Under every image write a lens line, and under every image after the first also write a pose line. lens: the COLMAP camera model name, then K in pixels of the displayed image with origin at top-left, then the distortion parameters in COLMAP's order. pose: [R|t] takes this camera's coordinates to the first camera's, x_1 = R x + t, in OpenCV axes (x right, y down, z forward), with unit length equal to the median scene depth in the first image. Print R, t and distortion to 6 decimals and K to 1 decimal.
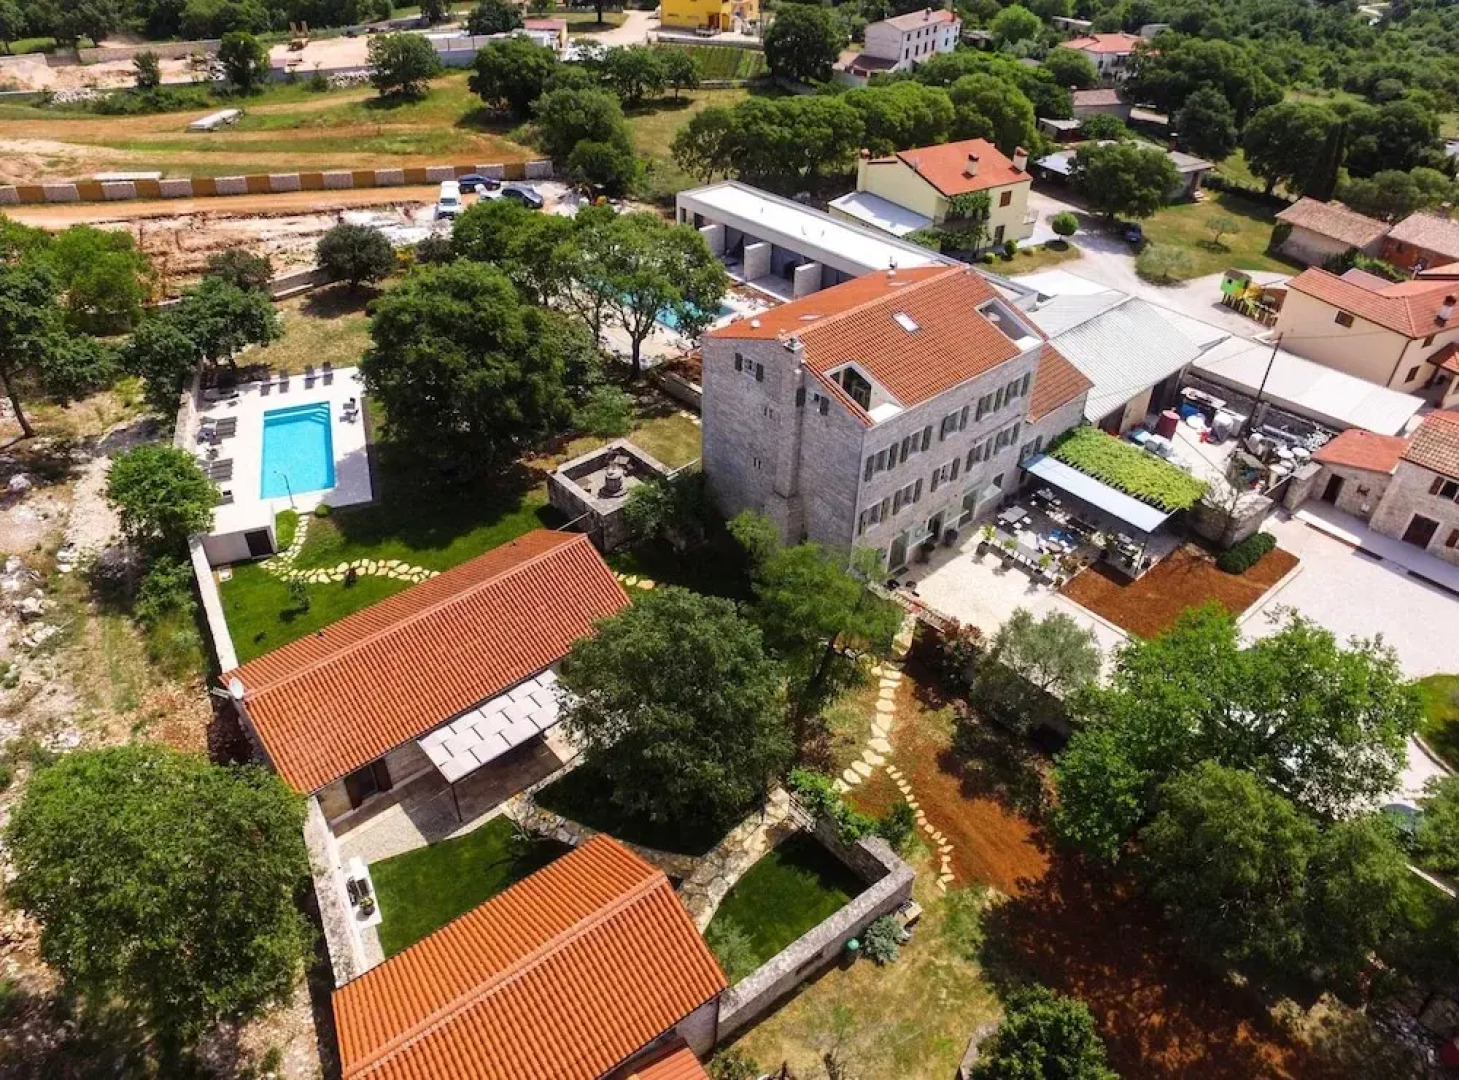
lens RADIAL K [[979.7, 0, 714.7], [0, 979.7, 511.3], [0, 0, 1]] dist [-0.131724, 0.097984]
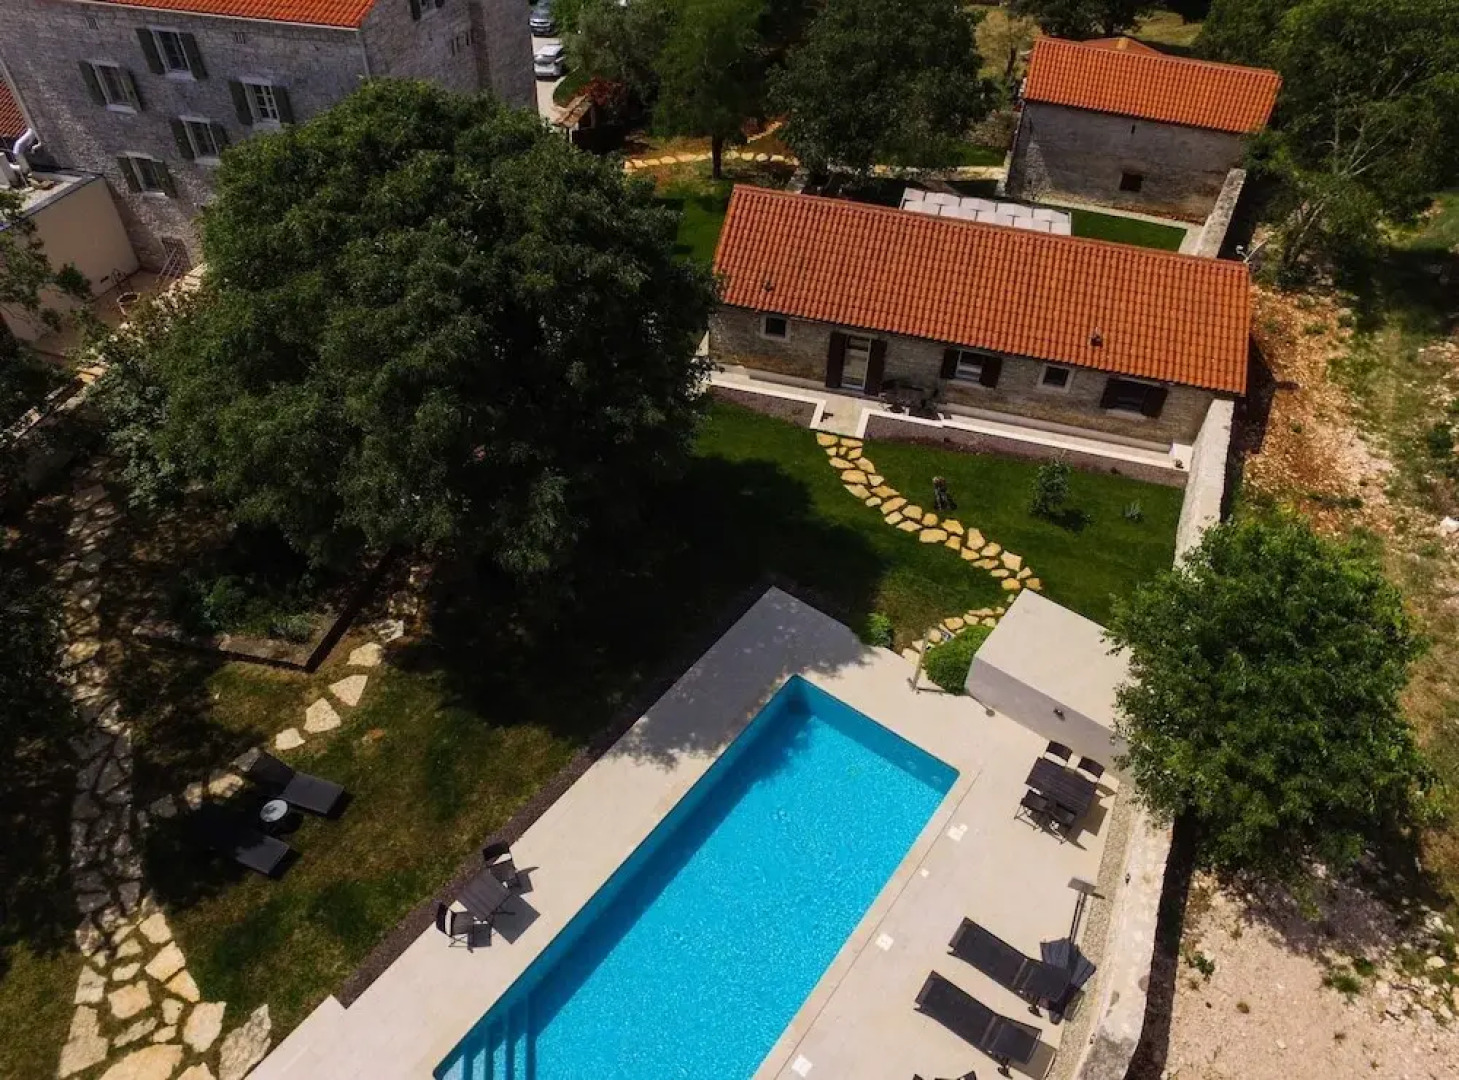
lens RADIAL K [[979.7, 0, 714.7], [0, 979.7, 511.3], [0, 0, 1]] dist [-0.131724, 0.097984]
pose [[-0.537985, -0.593597, 0.598511, -0.637401], [0.473732, 0.374380, 0.797131, -0.422875], [-0.697245, 0.712378, 0.079795, 1.045612]]
